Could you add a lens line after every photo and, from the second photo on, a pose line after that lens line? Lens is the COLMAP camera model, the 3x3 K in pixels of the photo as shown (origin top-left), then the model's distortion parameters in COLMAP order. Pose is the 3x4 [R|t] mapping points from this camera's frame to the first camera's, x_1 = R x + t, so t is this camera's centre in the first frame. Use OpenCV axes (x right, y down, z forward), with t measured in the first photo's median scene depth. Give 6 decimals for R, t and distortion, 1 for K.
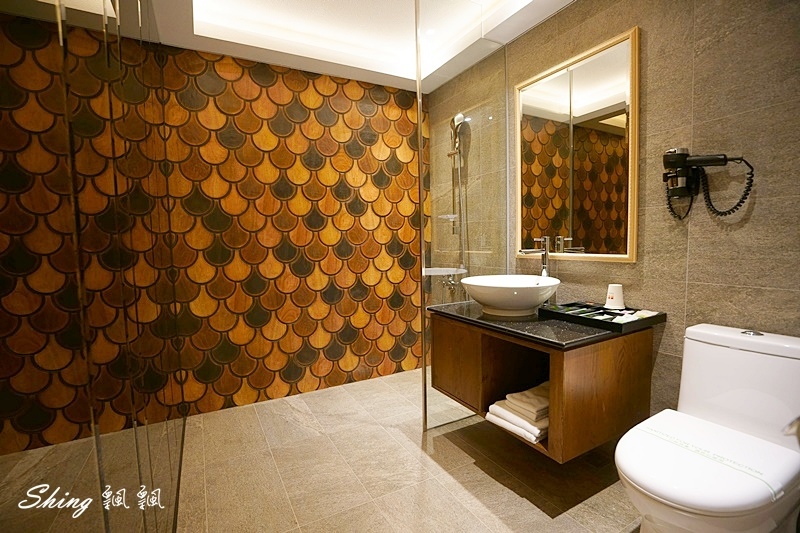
lens RADIAL K [[371.7, 0, 400.1], [0, 371.7, 269.2], [0, 0, 1]] dist [-0.059146, 0.022141]
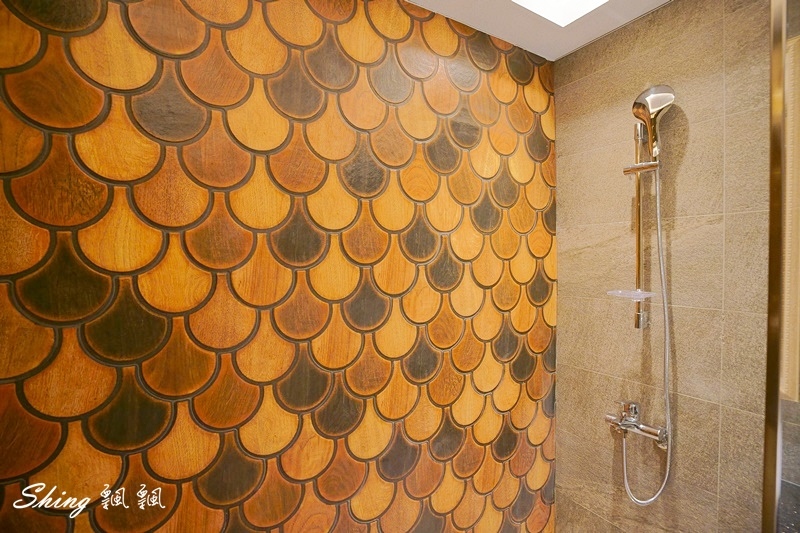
lens RADIAL K [[371.7, 0, 400.1], [0, 371.7, 269.2], [0, 0, 1]] dist [-0.059146, 0.022141]
pose [[0.998301, -0.000609, 0.058262, -0.214985], [0.002988, 0.999164, -0.040762, -0.159714], [-0.058189, 0.040867, 0.997469, 0.542351]]
